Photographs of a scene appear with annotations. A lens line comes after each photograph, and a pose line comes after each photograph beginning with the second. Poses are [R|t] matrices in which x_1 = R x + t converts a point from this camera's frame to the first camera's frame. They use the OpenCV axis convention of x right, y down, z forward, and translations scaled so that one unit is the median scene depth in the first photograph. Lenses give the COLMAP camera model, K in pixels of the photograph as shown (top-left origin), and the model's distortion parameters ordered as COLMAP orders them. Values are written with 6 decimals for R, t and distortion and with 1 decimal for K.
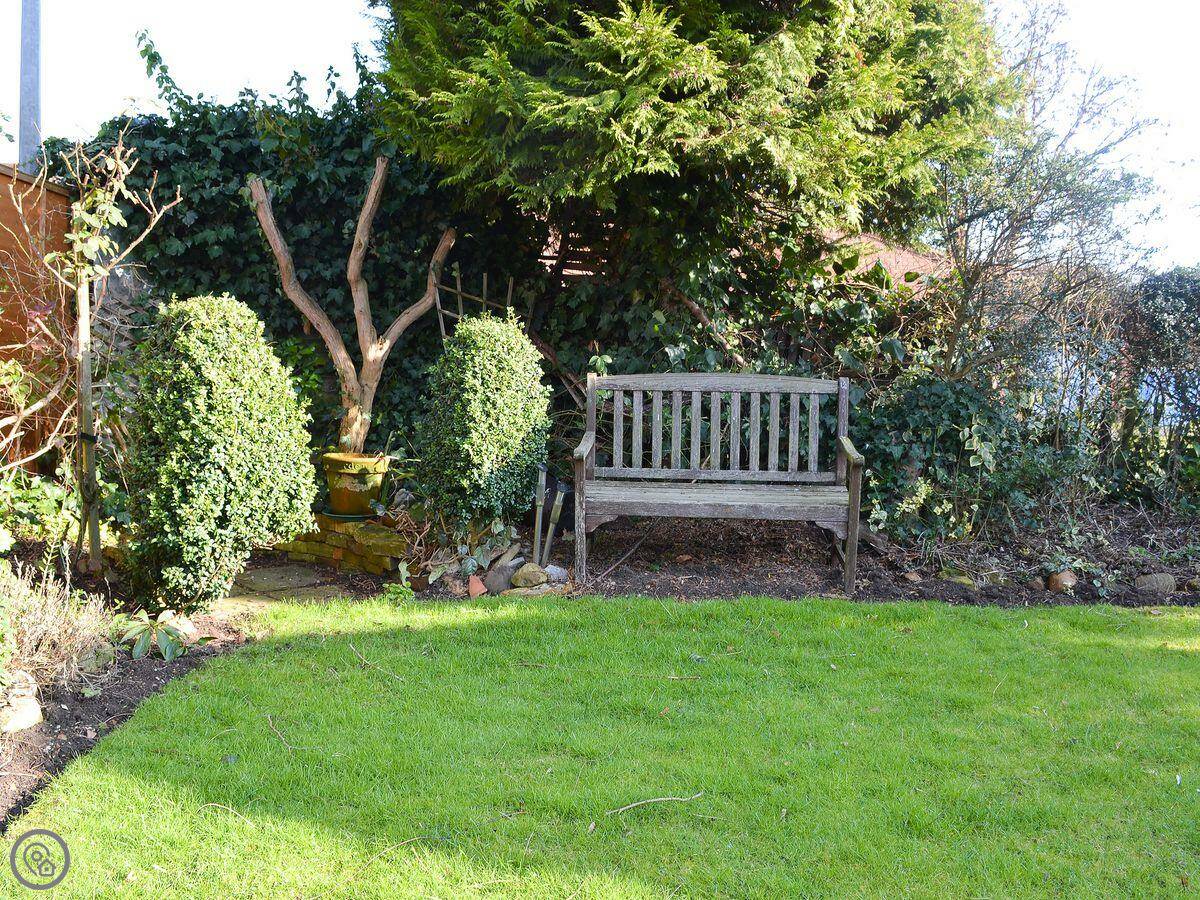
lens RADIAL K [[1088.7, 0, 624.9], [0, 1088.7, 452.6], [0, 0, 1]] dist [-0.092478, 0.001464]
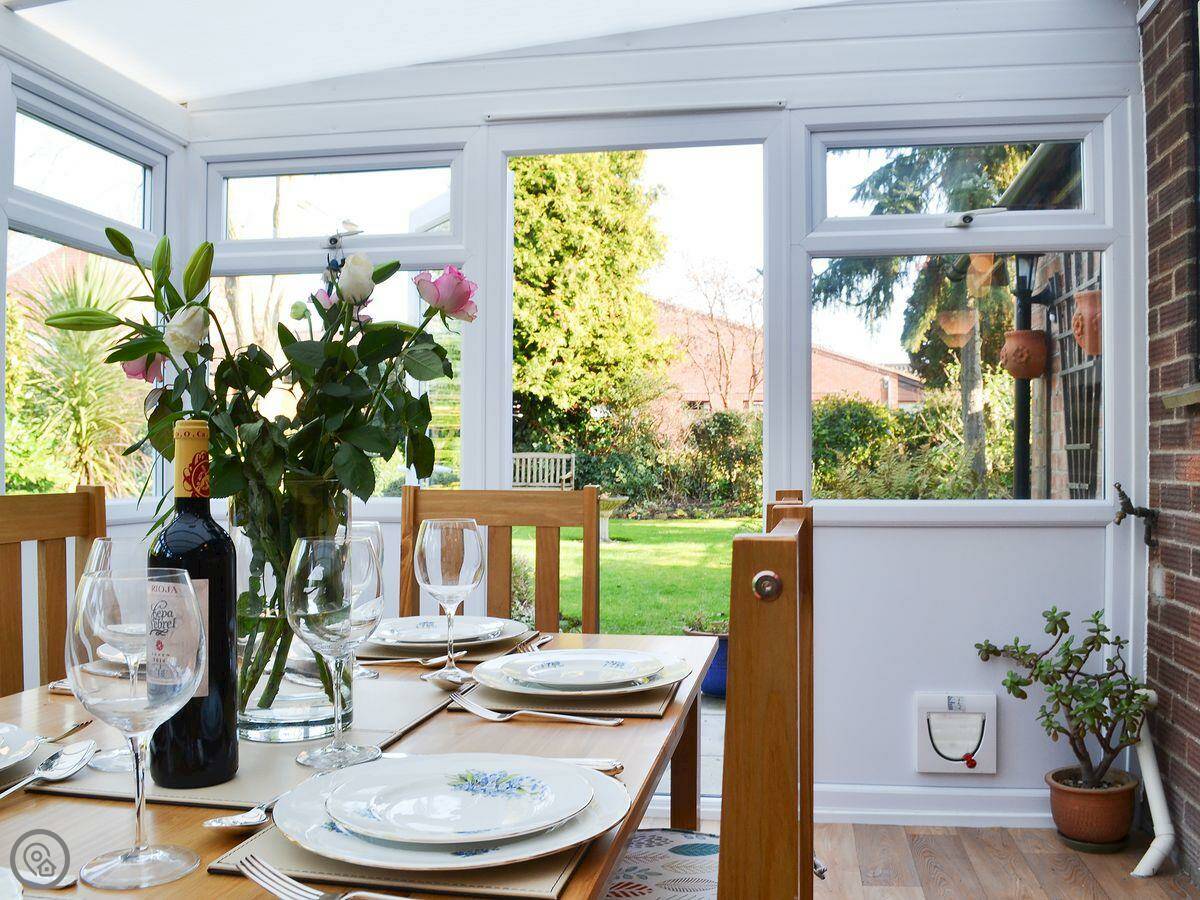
lens RADIAL K [[1088.7, 0, 624.9], [0, 1088.7, 452.6], [0, 0, 1]] dist [-0.092478, 0.001464]
pose [[0.984015, -0.011432, -0.177716, 0.966832], [-0.000257, 0.997845, -0.065610, 0.144315], [0.178083, 0.064607, 0.981892, -2.213249]]
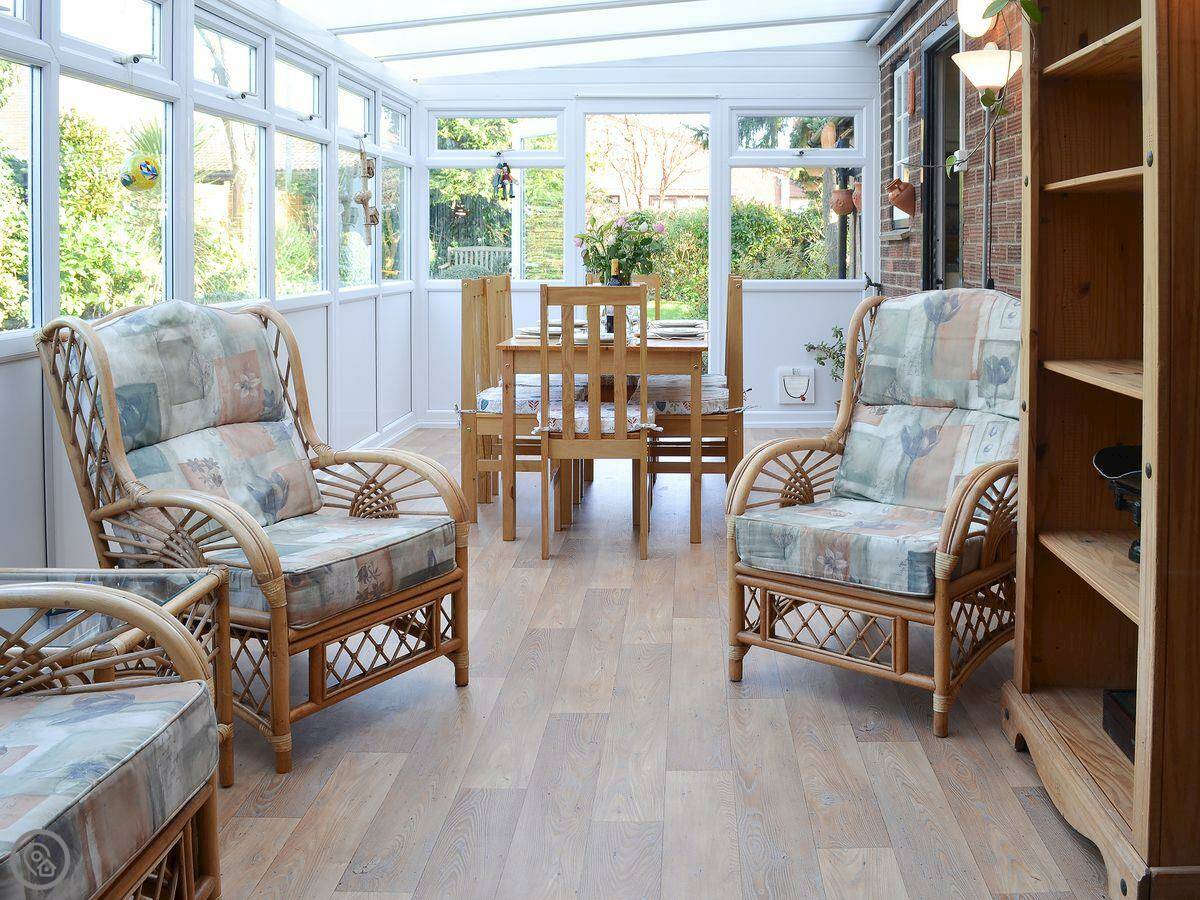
lens RADIAL K [[1952.9, 0, 600.0], [0, 1952.9, 450.0], [0, 0, 1]] dist [-0.309179, -1.074150]
pose [[0.998790, -0.007457, -0.048618, 0.860893], [0.010086, 0.998487, 0.054053, 0.277286], [0.048142, -0.054478, 0.997354, -5.855058]]
